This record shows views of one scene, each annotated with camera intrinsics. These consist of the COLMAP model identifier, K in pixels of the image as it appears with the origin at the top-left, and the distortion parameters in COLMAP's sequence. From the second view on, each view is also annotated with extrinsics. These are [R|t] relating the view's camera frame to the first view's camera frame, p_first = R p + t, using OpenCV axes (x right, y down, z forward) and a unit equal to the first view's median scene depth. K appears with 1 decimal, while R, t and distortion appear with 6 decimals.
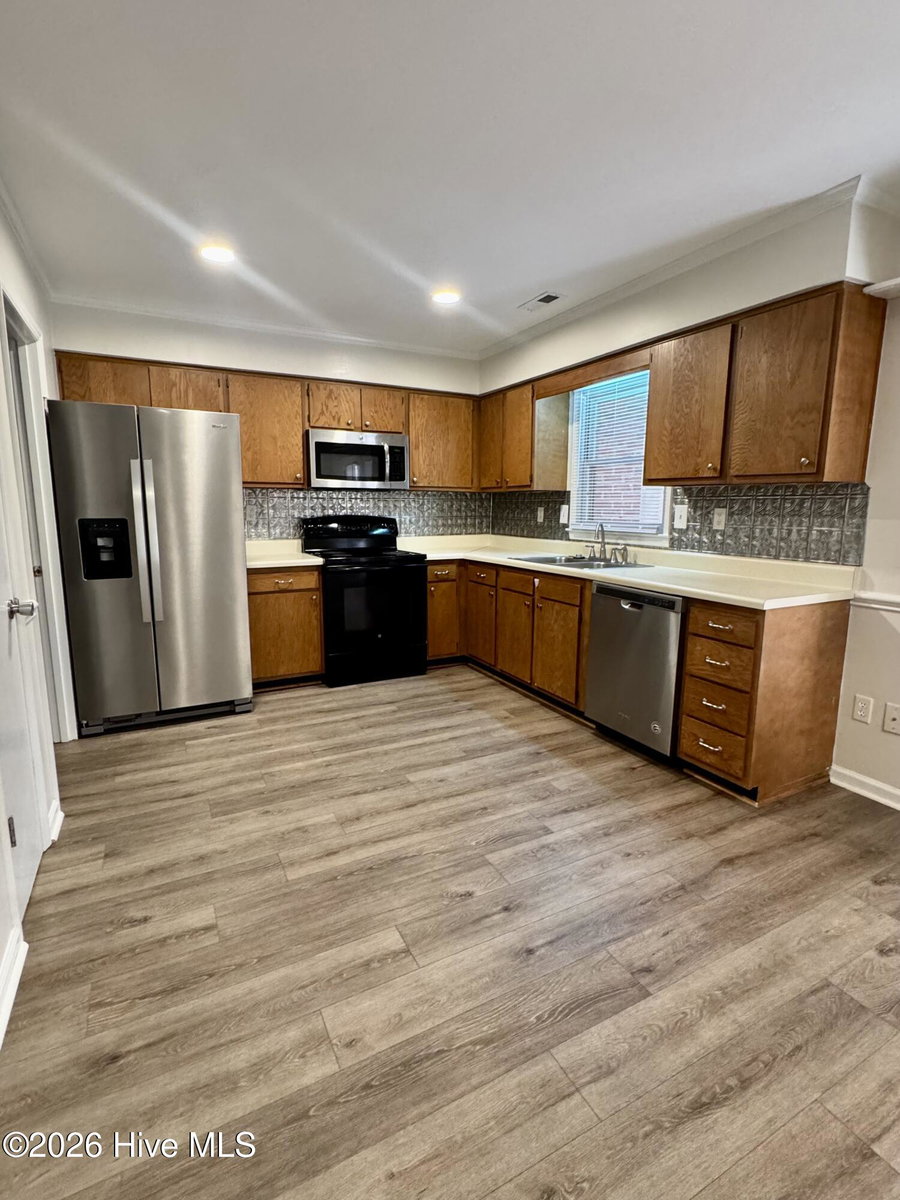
lens RADIAL K [[577.2, 0, 450.1], [0, 577.2, 599.9], [0, 0, 1]] dist [-0.001214, -0.000560]
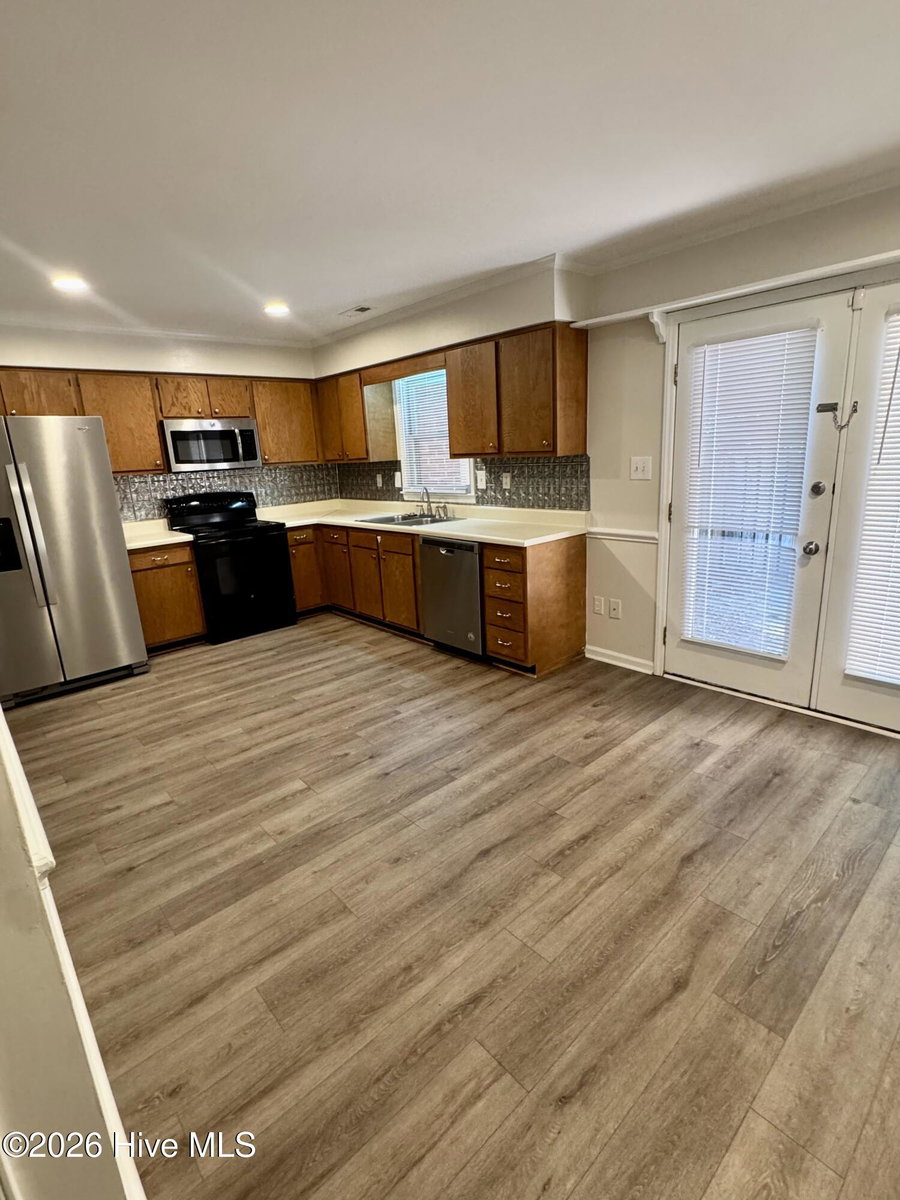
lens RADIAL K [[577.2, 0, 453.8], [0, 577.2, 598.0], [0, 0, 1]] dist [-0.001214, -0.000560]
pose [[0.965899, -0.115909, 0.231527, 0.001710], [0.096060, 0.990805, 0.095274, -0.010201], [-0.240441, -0.069785, 0.968152, -0.364369]]
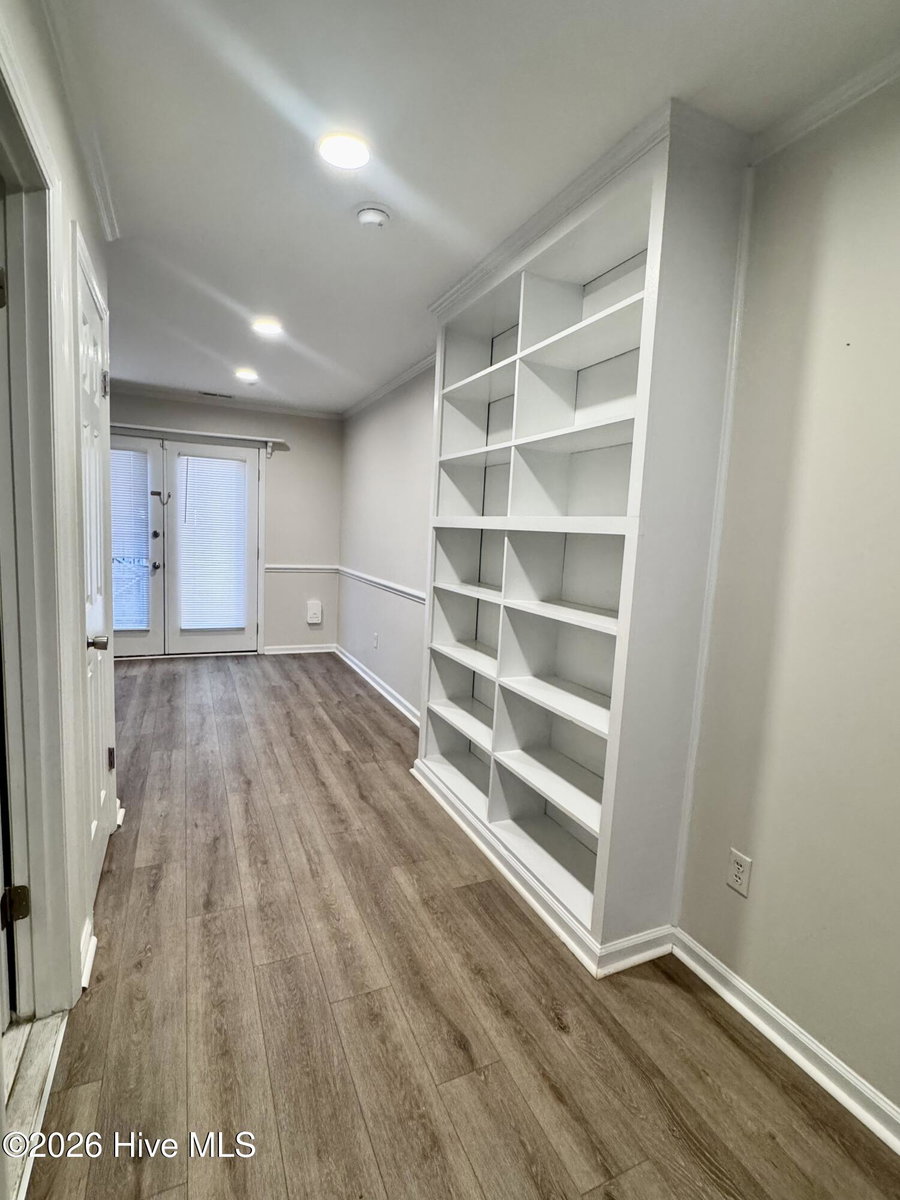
lens RADIAL K [[577.2, 0, 451.9], [0, 577.2, 598.7], [0, 0, 1]] dist [-0.001214, -0.000560]
pose [[0.049324, -0.116132, 0.992008, -1.034023], [0.113080, 0.987480, 0.109979, 0.071901], [-0.992361, 0.106752, 0.061838, -0.610910]]
